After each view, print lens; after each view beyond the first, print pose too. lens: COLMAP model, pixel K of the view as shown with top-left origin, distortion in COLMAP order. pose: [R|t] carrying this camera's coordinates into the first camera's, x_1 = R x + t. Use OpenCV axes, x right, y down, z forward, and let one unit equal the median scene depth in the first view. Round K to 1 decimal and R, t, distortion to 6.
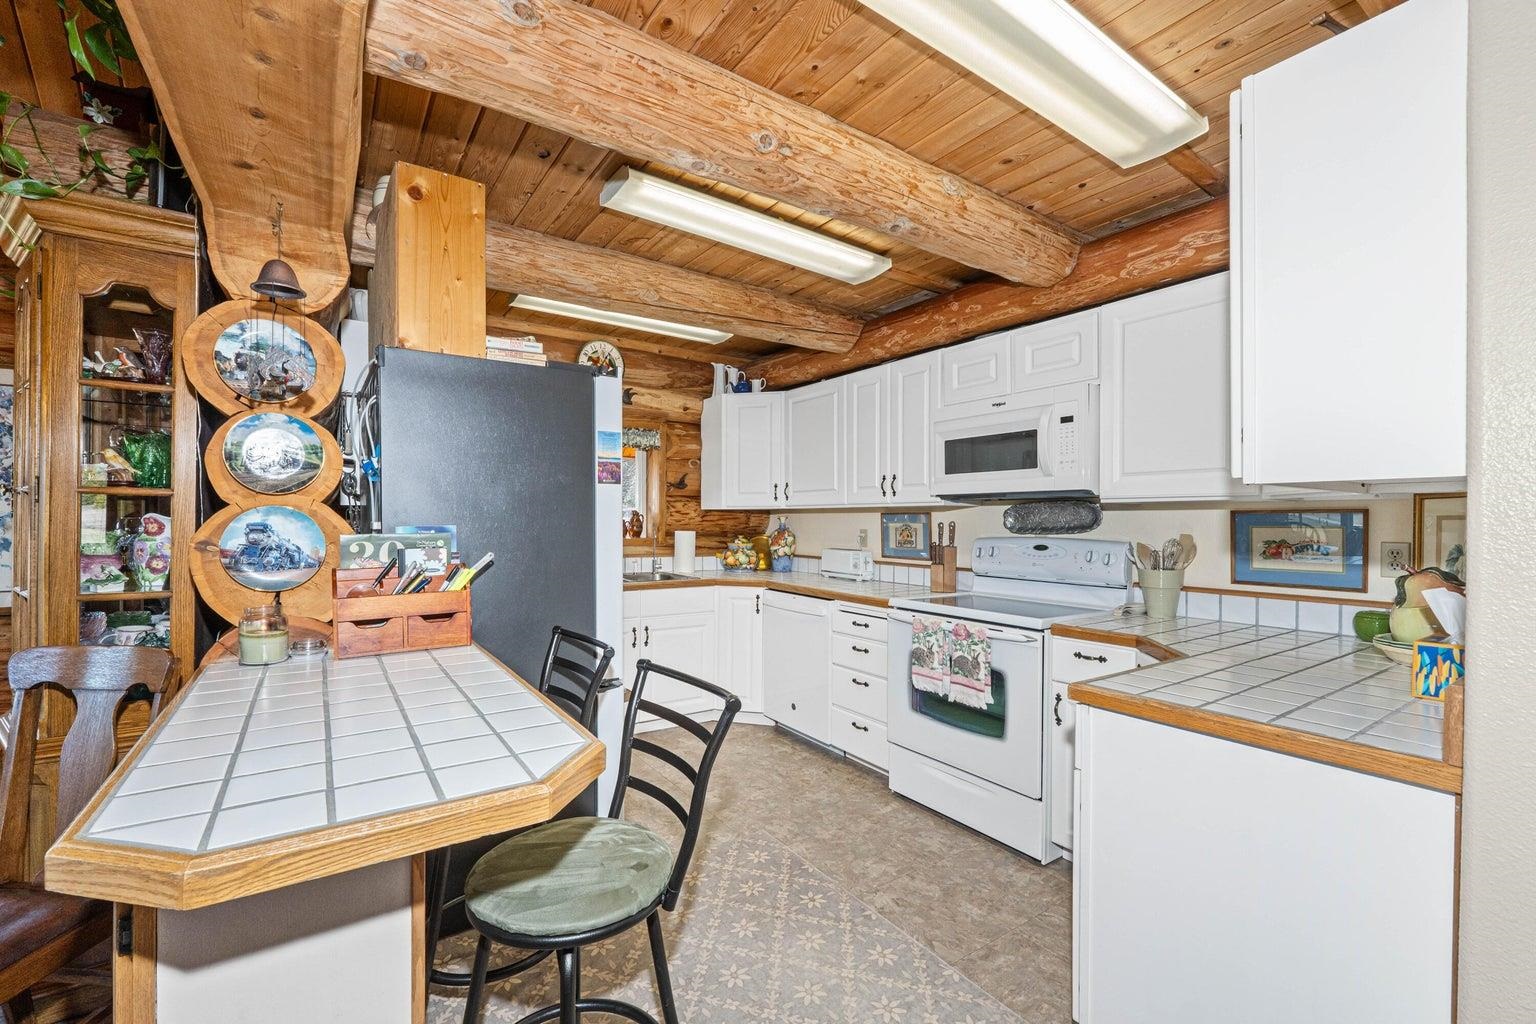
lens RADIAL K [[646.2, 0, 768.0], [0, 646.2, 514.6], [0, 0, 1]] dist [-0.009766, -0.000595]
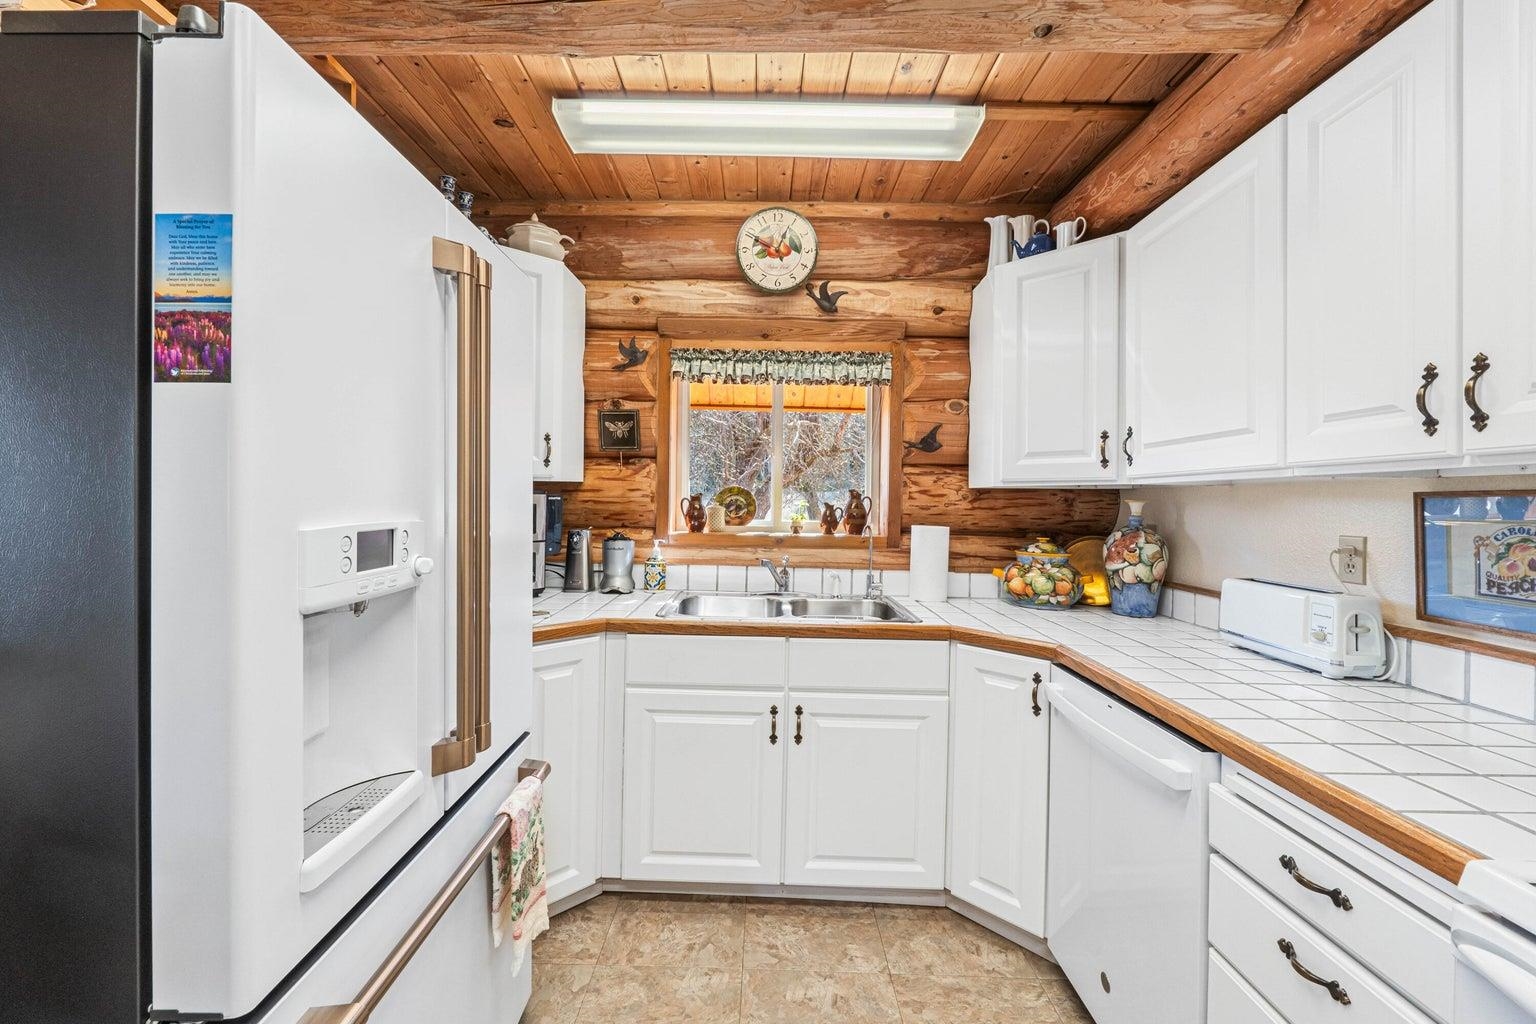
lens RADIAL K [[646.2, 0, 766.3], [0, 646.2, 496.9], [0, 0, 1]] dist [-0.009766, -0.000595]
pose [[0.813770, 0.003146, -0.581179, 0.080127], [-0.006647, 0.999970, -0.003894, 0.003549], [0.581149, 0.007032, 0.813766, 0.459666]]
